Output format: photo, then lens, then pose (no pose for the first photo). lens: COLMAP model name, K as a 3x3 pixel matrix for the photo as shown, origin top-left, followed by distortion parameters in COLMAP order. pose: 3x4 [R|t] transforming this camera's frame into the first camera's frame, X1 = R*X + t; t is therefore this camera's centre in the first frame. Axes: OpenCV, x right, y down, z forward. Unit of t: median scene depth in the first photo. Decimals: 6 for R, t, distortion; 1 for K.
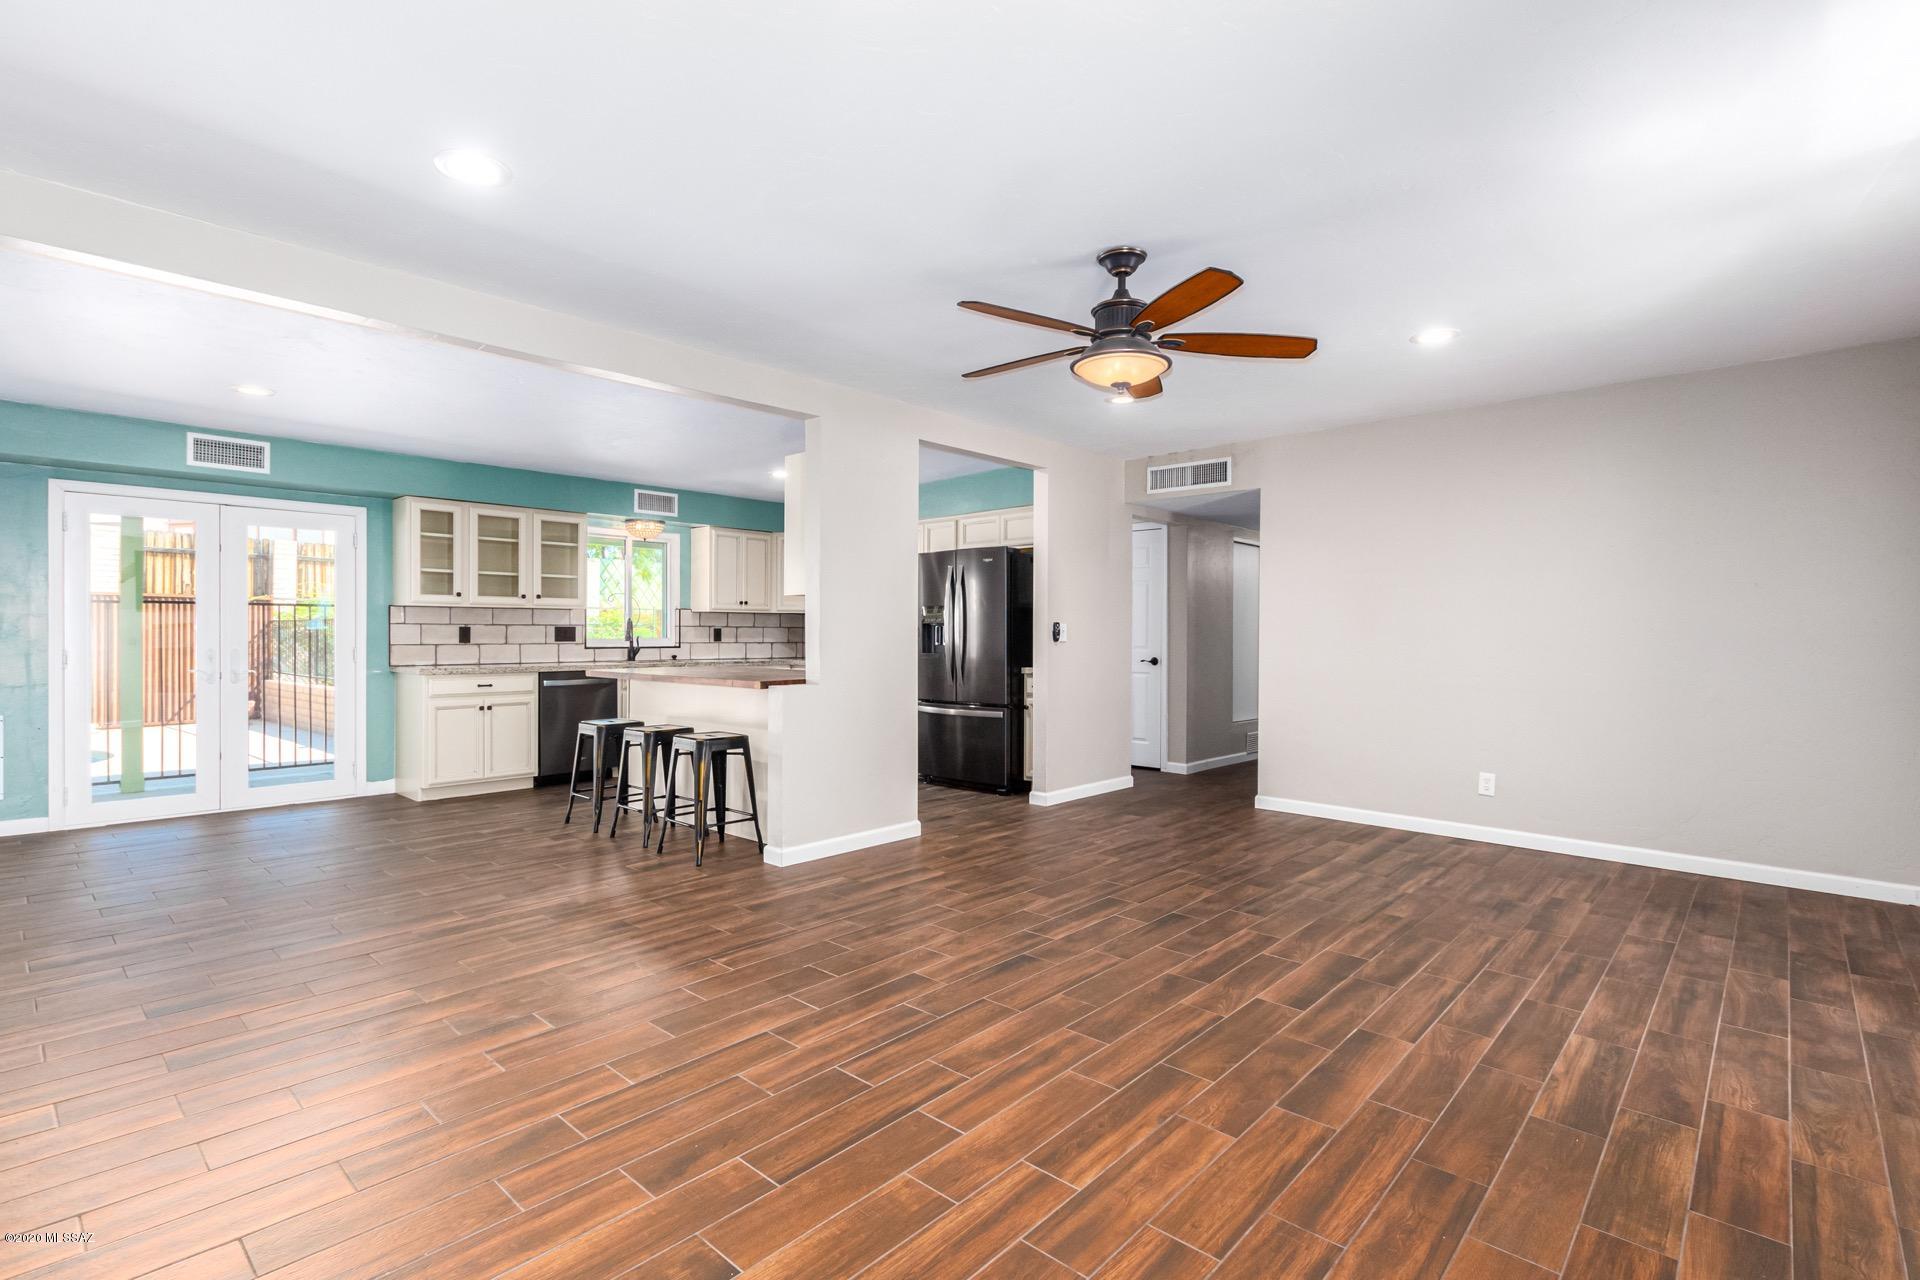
lens RADIAL K [[899.7, 0, 960.0], [0, 899.7, 640.0], [0, 0, 1]] dist [0.006515, 0.000739]
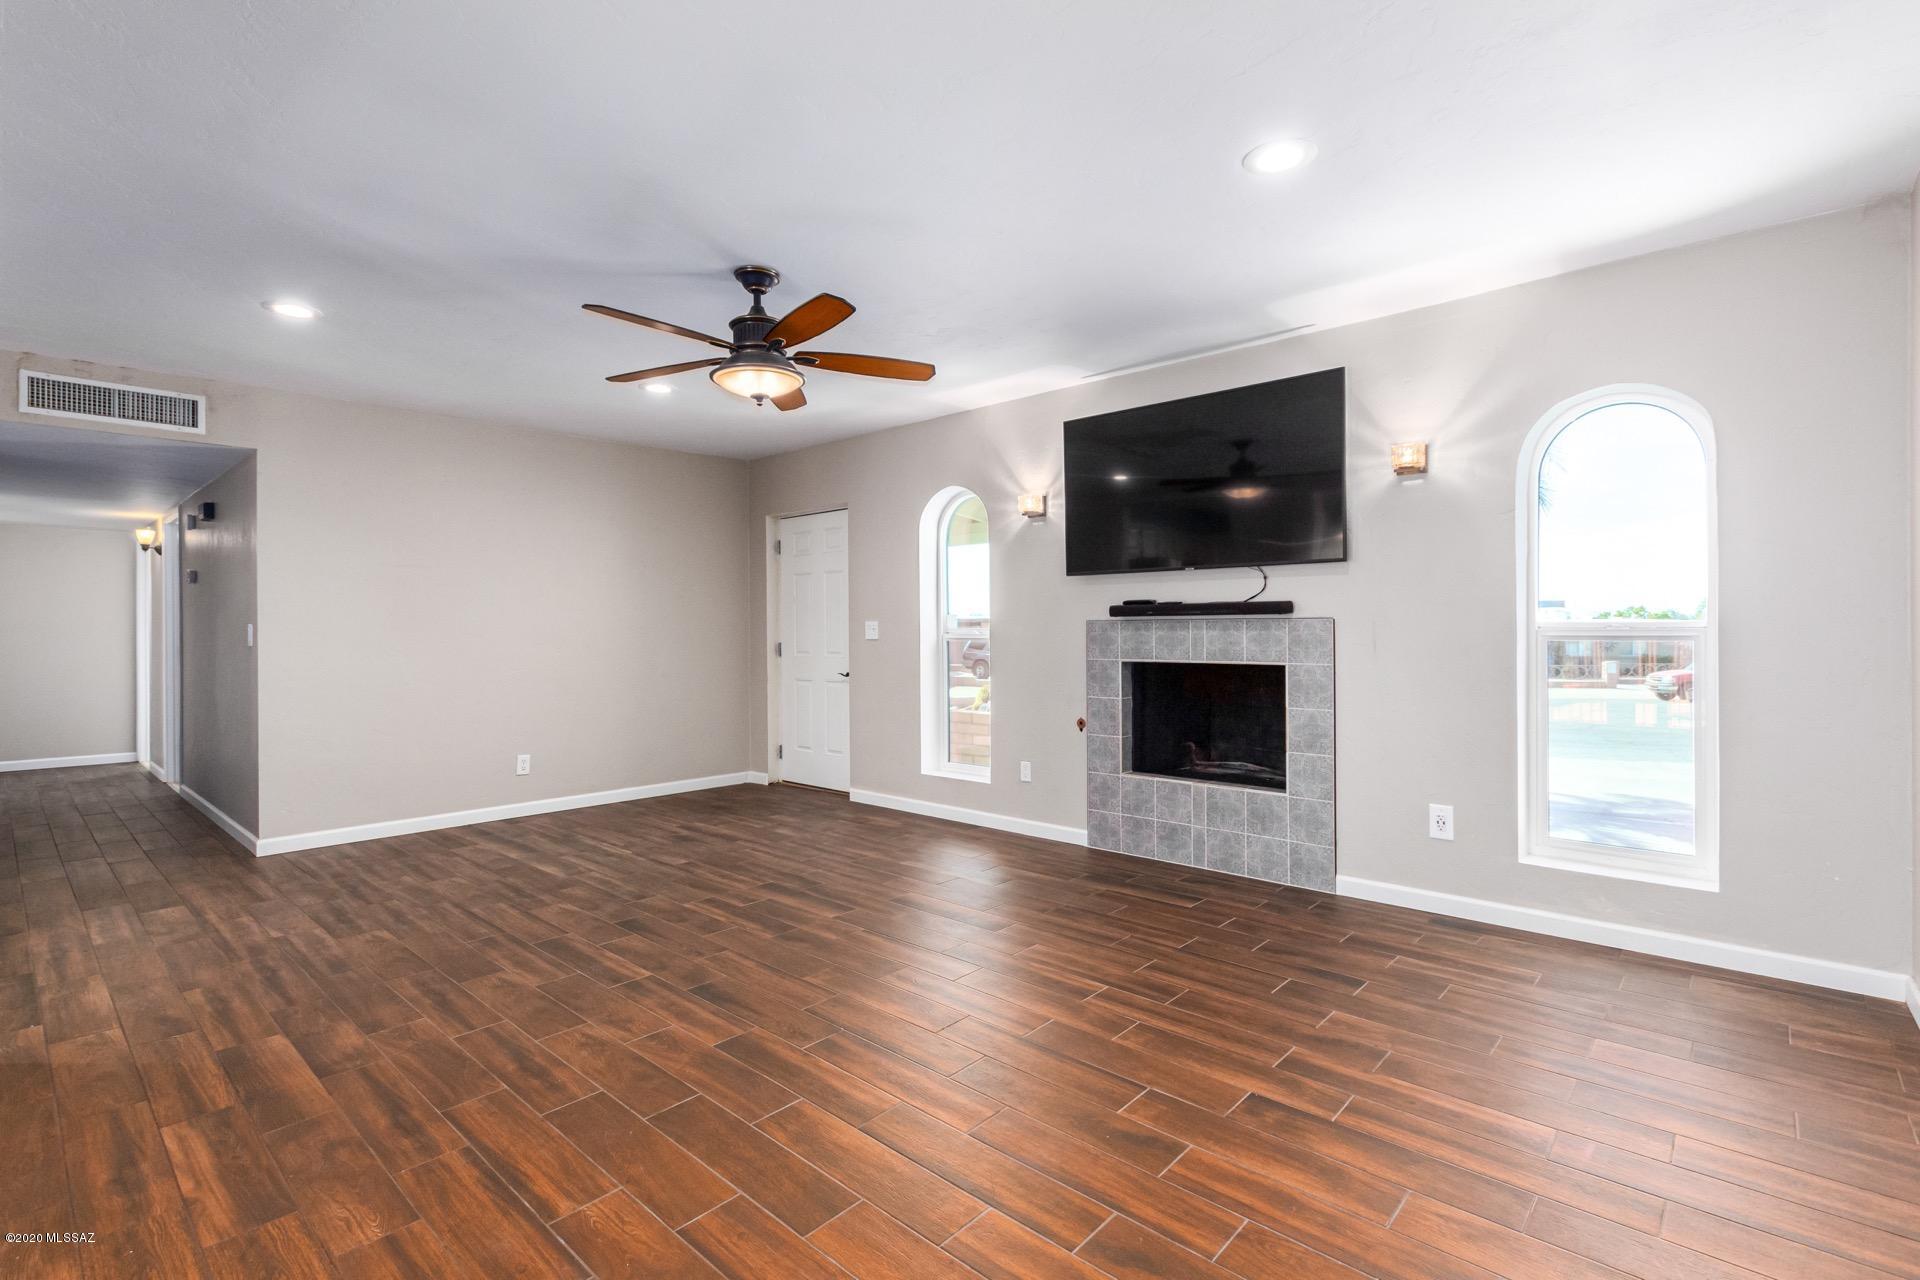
lens RADIAL K [[877.4, 0, 946.6], [0, 877.4, 634.8], [0, 0, 1]] dist [0.002824, -0.000194]
pose [[0.005294, -0.011305, 0.999922, -0.690202], [0.015357, 0.999819, 0.011223, -0.009283], [-0.999868, 0.015296, 0.005466, 0.632559]]
